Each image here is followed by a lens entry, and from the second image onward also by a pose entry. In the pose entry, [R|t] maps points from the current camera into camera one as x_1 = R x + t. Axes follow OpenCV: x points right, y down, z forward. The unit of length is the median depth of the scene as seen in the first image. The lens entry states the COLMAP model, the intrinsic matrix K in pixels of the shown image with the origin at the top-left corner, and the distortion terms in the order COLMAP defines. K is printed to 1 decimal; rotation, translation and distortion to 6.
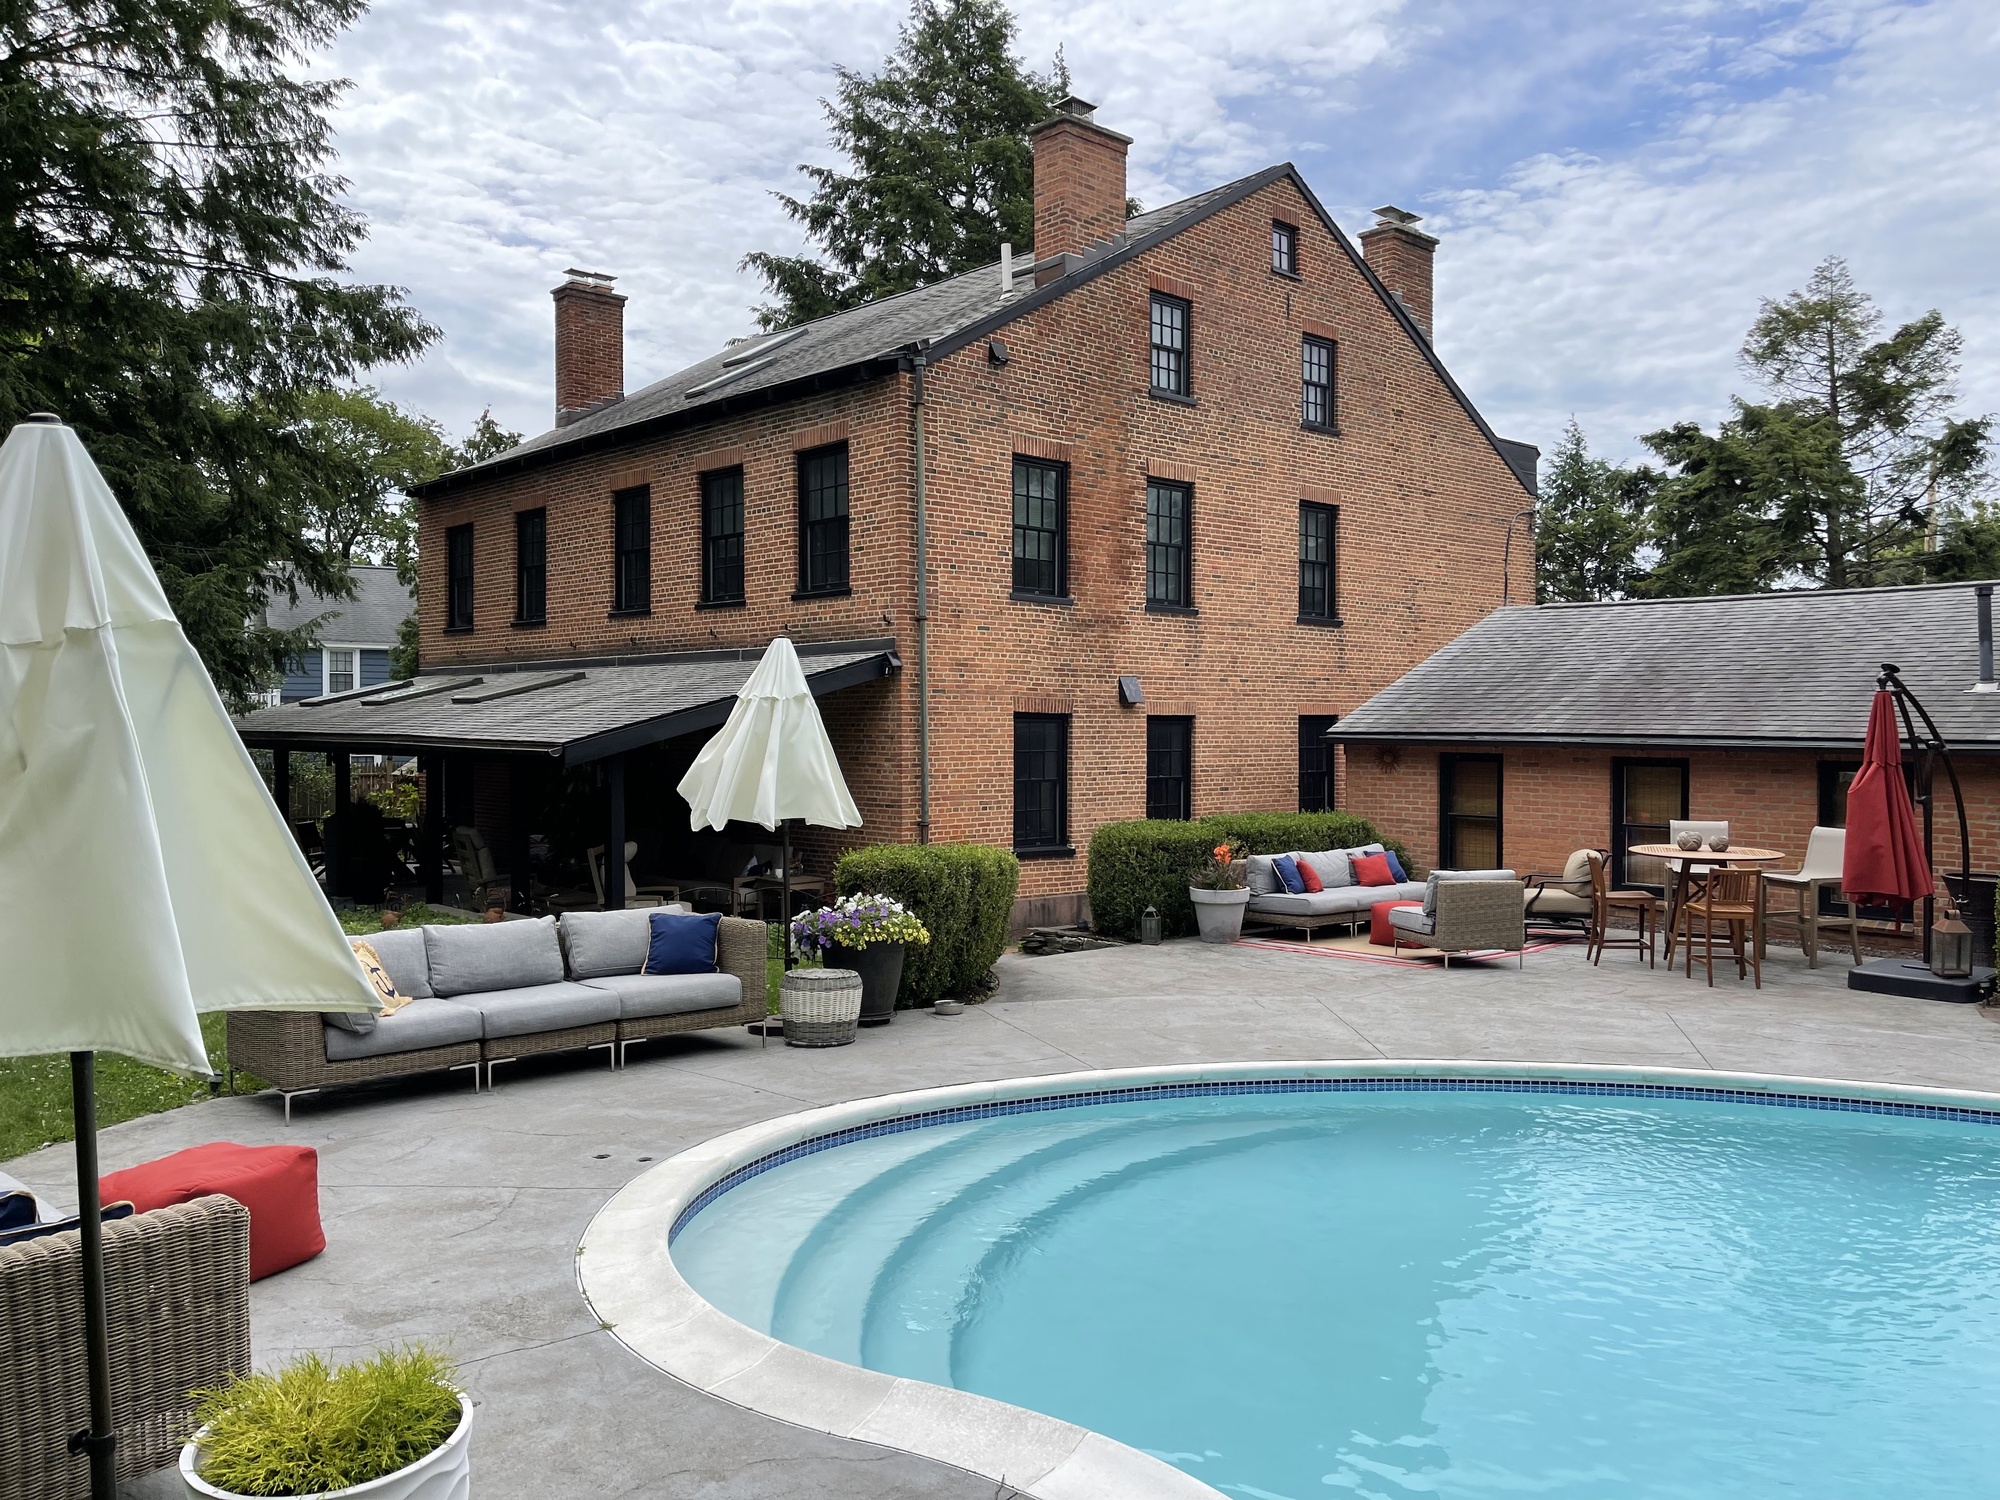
lens RADIAL K [[1505.2, 0, 1003.4], [0, 1505.2, 743.1], [0, 0, 1]] dist [0.095436, -0.178094]
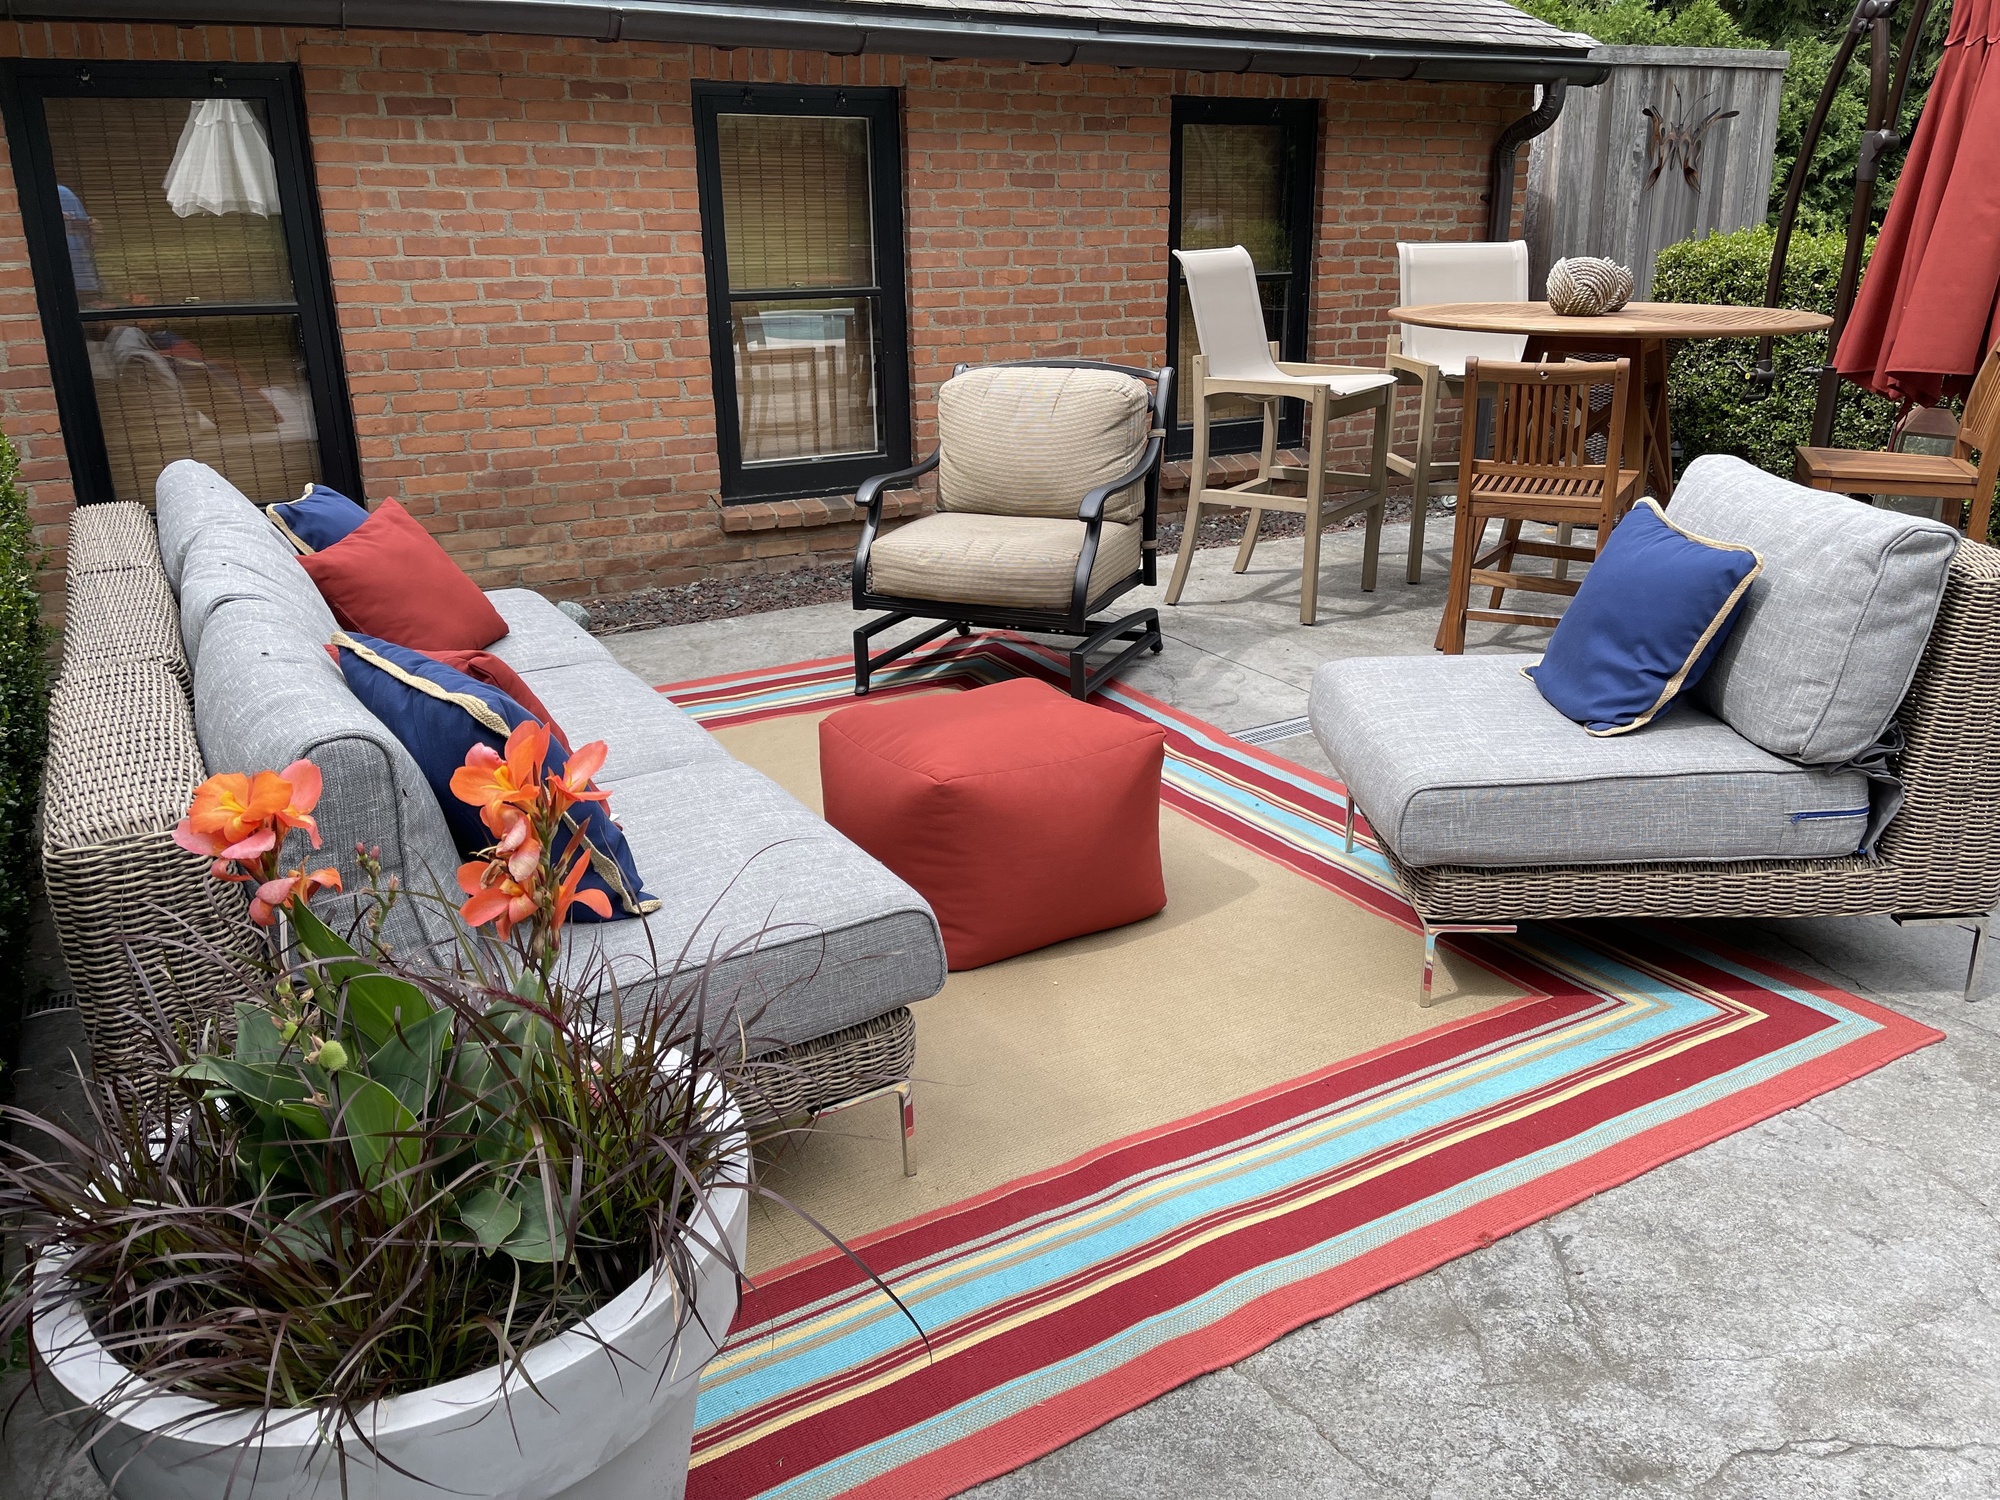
lens RADIAL K [[1474.7, 0, 1084.1], [0, 1474.7, 753.2], [0, 0, 1]] dist [-0.024205, 0.011912]
pose [[0.161583, -0.338846, 0.926863, 0.065927], [0.014466, 0.939917, 0.341097, 0.034717], [-0.986753, -0.041708, 0.156776, 0.782102]]
